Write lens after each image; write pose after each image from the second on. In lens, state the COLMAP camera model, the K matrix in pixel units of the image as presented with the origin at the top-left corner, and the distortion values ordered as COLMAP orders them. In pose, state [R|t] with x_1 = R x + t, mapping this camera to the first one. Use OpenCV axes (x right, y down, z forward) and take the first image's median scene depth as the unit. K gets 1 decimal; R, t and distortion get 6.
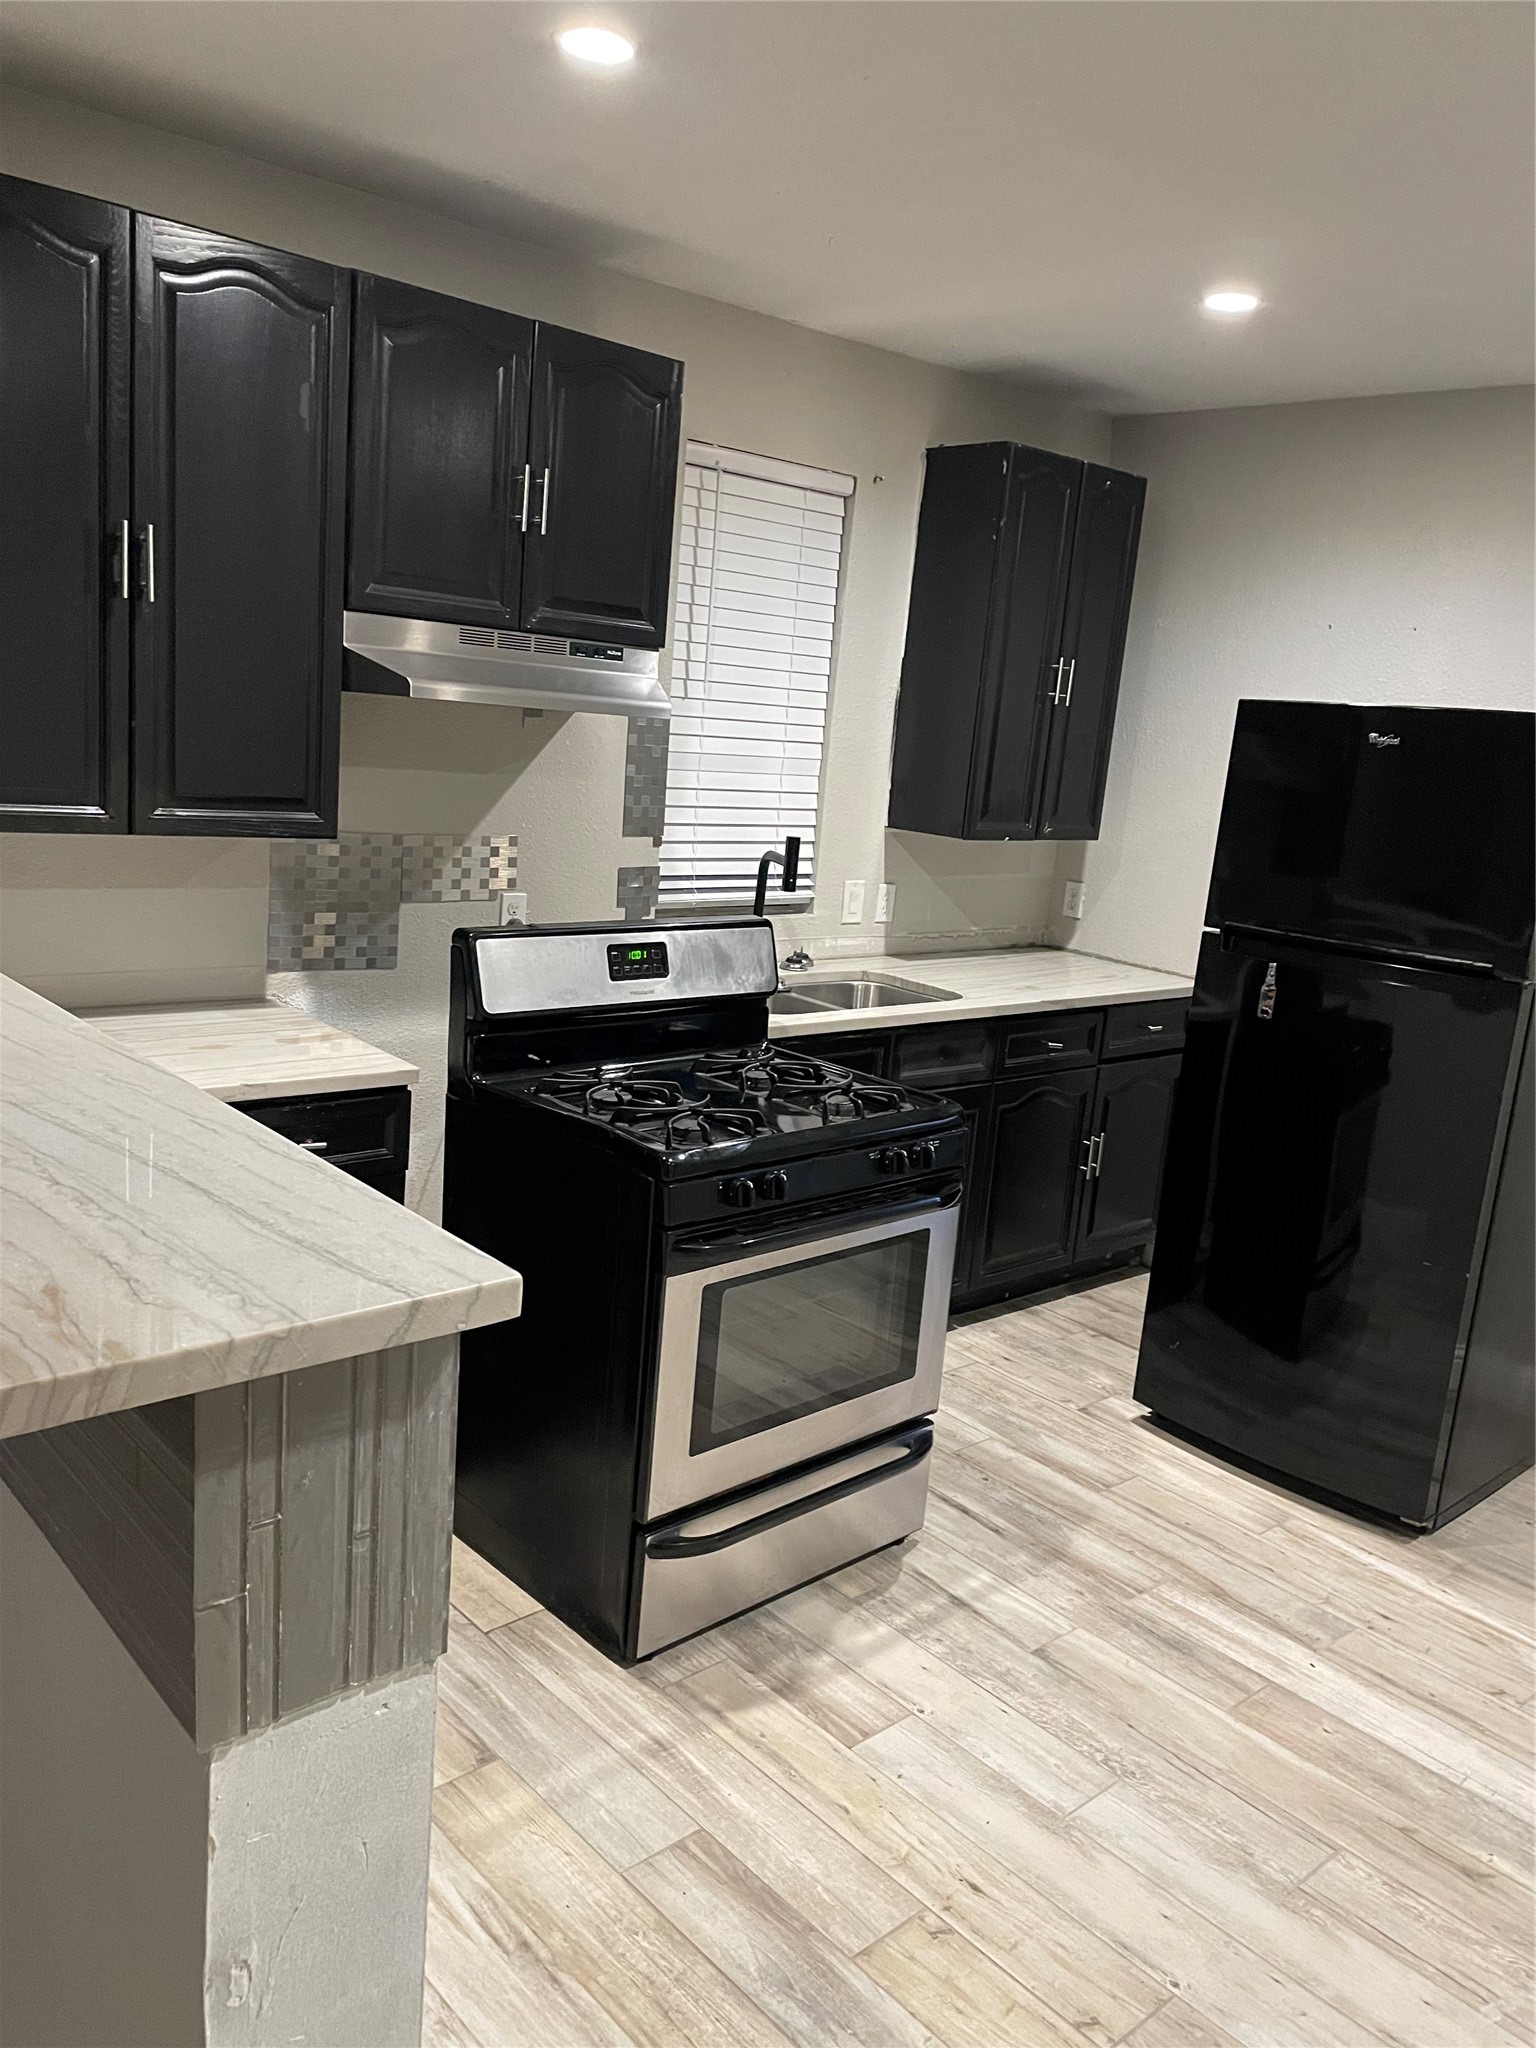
lens RADIAL K [[1557.5, 0, 757.0], [0, 1557.5, 1033.9], [0, 0, 1]] dist [0.095875, -0.116386]
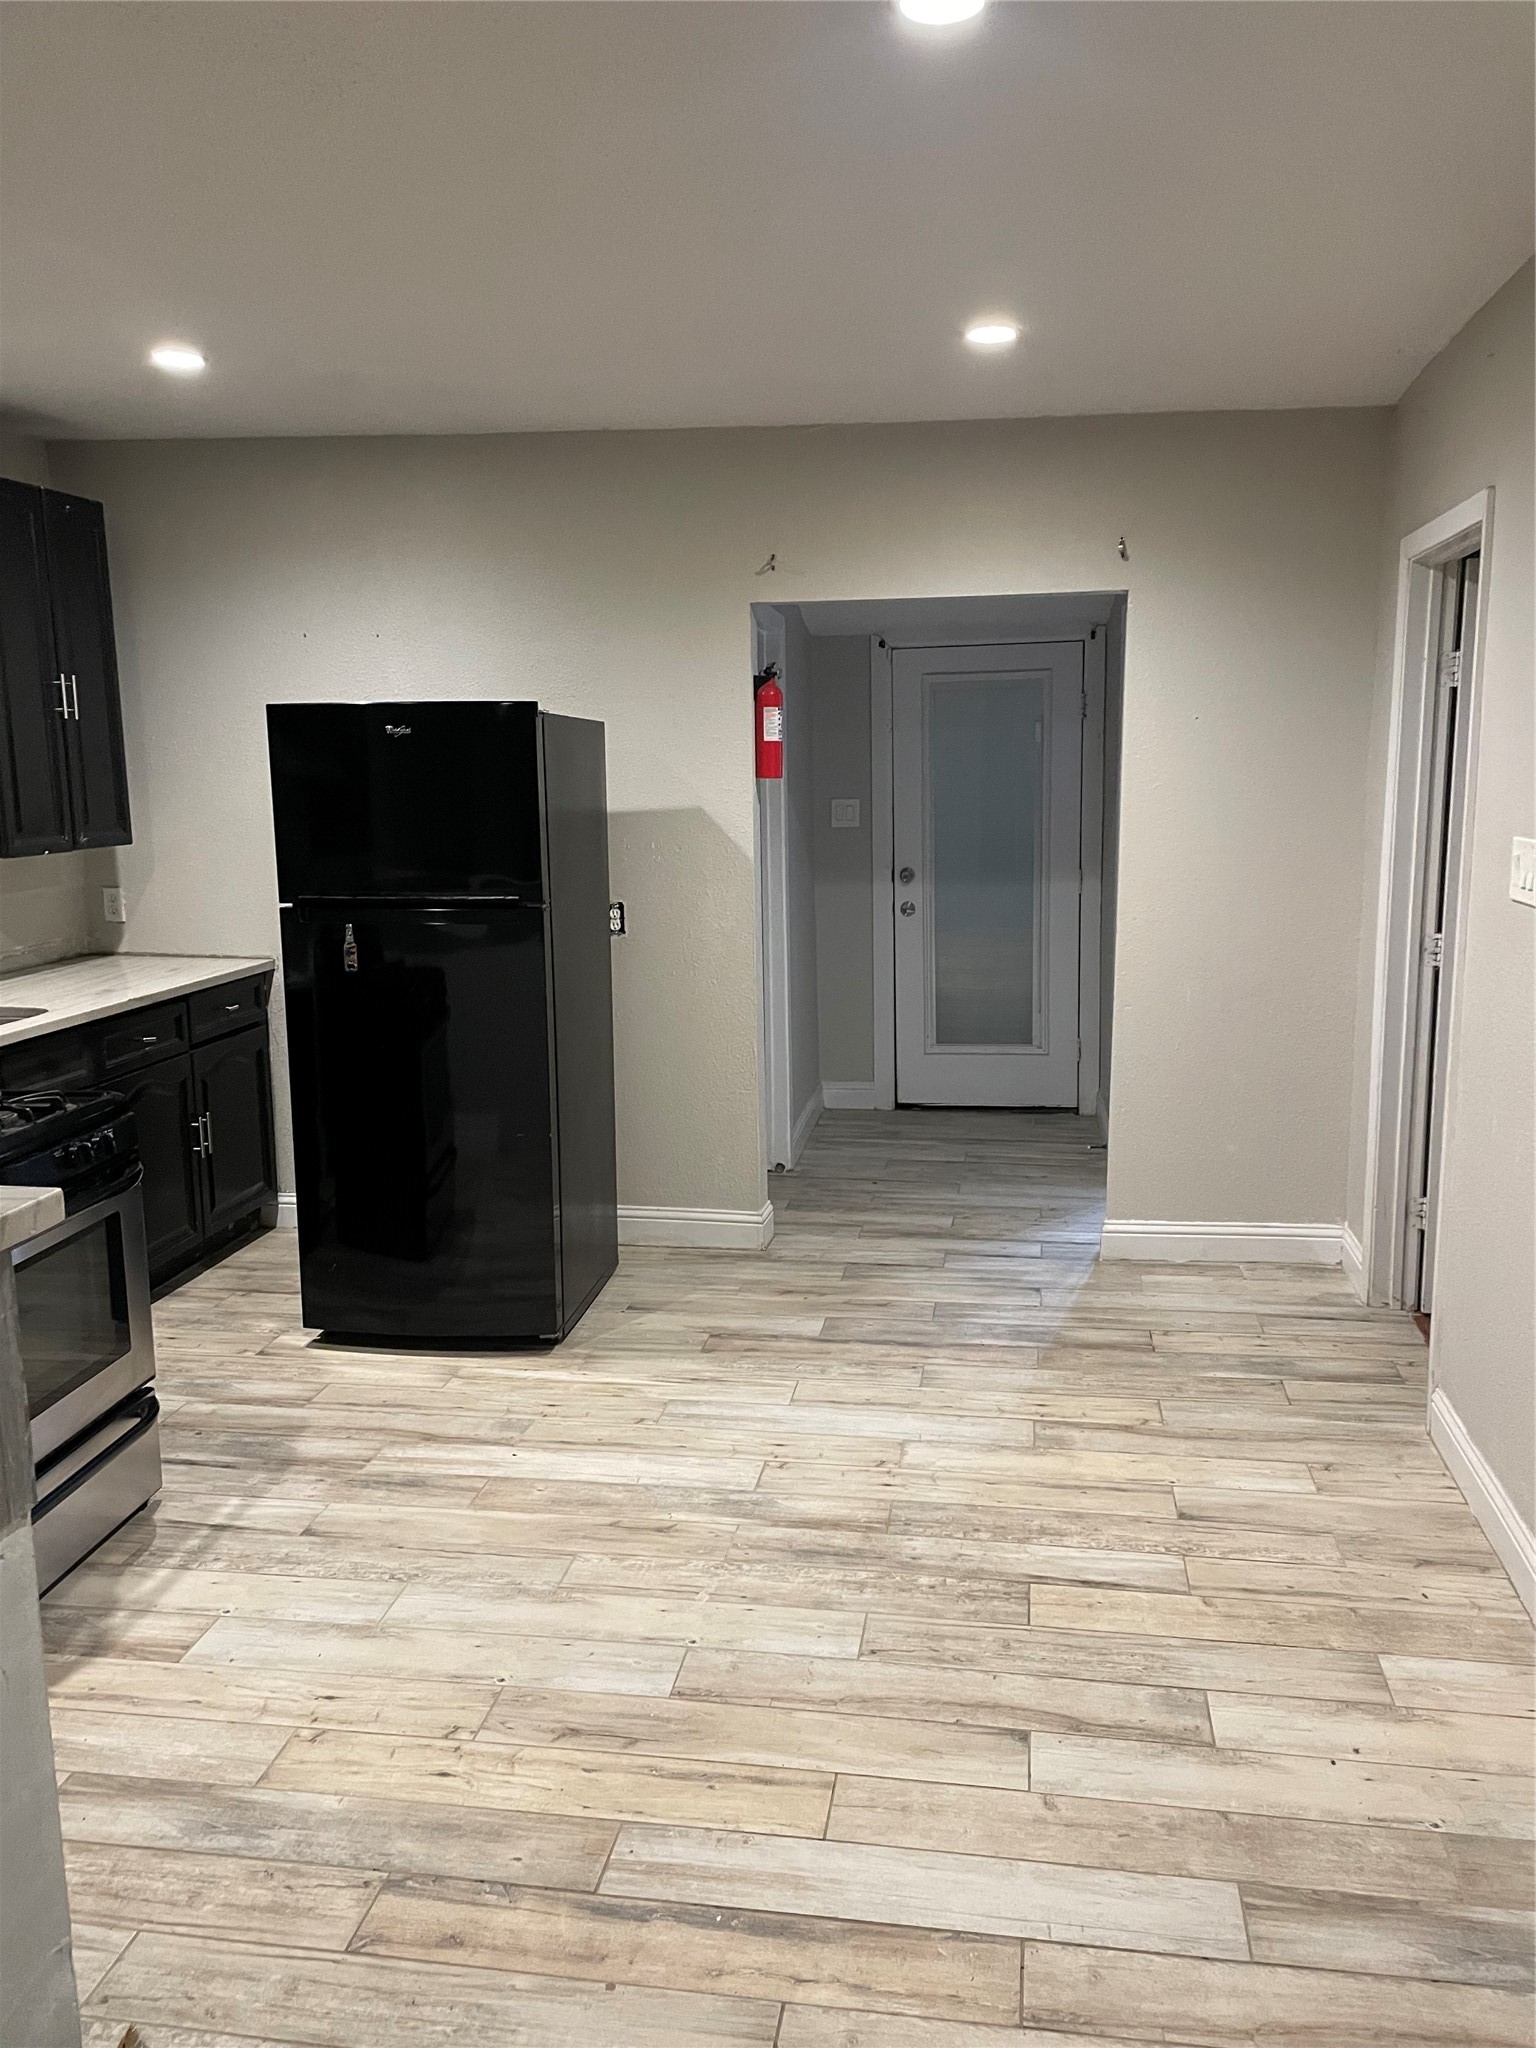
lens RADIAL K [[1557.5, 0, 786.4], [0, 1557.5, 1028.1], [0, 0, 1]] dist [0.095875, -0.116386]
pose [[0.776160, -0.201123, 0.597600, -0.153514], [0.200426, 0.977304, 0.068601, 0.018384], [-0.597834, 0.066529, 0.798854, -0.151099]]
